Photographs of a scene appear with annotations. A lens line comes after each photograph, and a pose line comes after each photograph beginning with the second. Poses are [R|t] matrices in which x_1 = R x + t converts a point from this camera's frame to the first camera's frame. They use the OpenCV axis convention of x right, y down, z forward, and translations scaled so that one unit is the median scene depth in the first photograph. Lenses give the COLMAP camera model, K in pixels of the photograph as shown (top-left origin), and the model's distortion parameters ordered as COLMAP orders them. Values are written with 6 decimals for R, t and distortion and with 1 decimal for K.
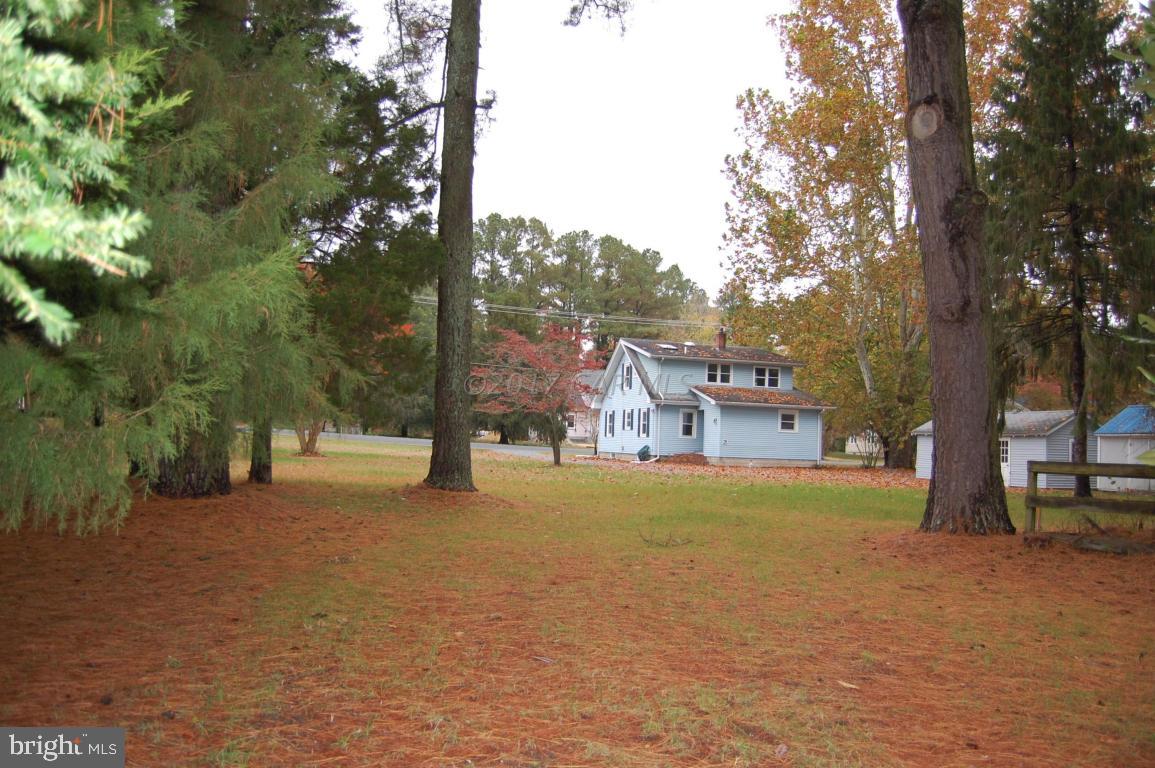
lens RADIAL K [[899.3, 0, 583.9], [0, 899.3, 386.0], [0, 0, 1]] dist [-0.106338, 0.055129]
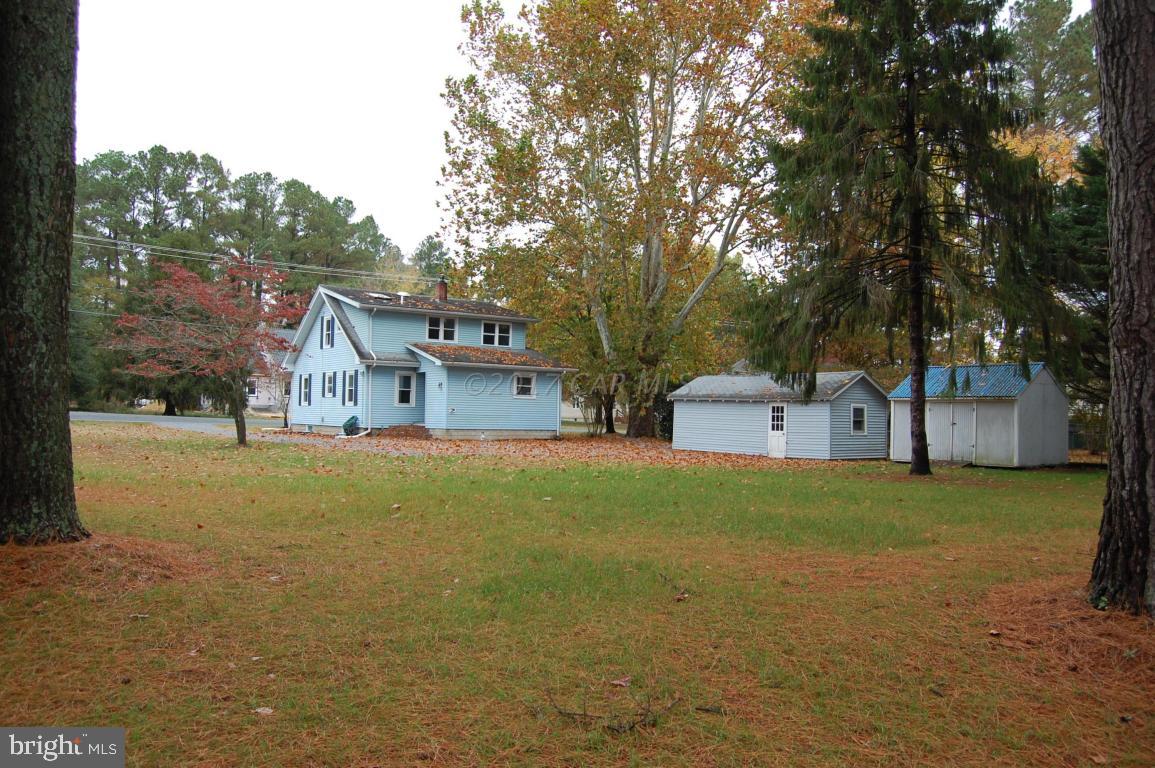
lens RADIAL K [[899.3, 0, 583.9], [0, 899.3, 386.0], [0, 0, 1]] dist [-0.106338, 0.055129]
pose [[0.939895, -0.006321, 0.341405, -0.009777], [-0.006808, 0.999283, 0.037243, 0.006490], [-0.341396, -0.037329, 0.939178, 0.148290]]
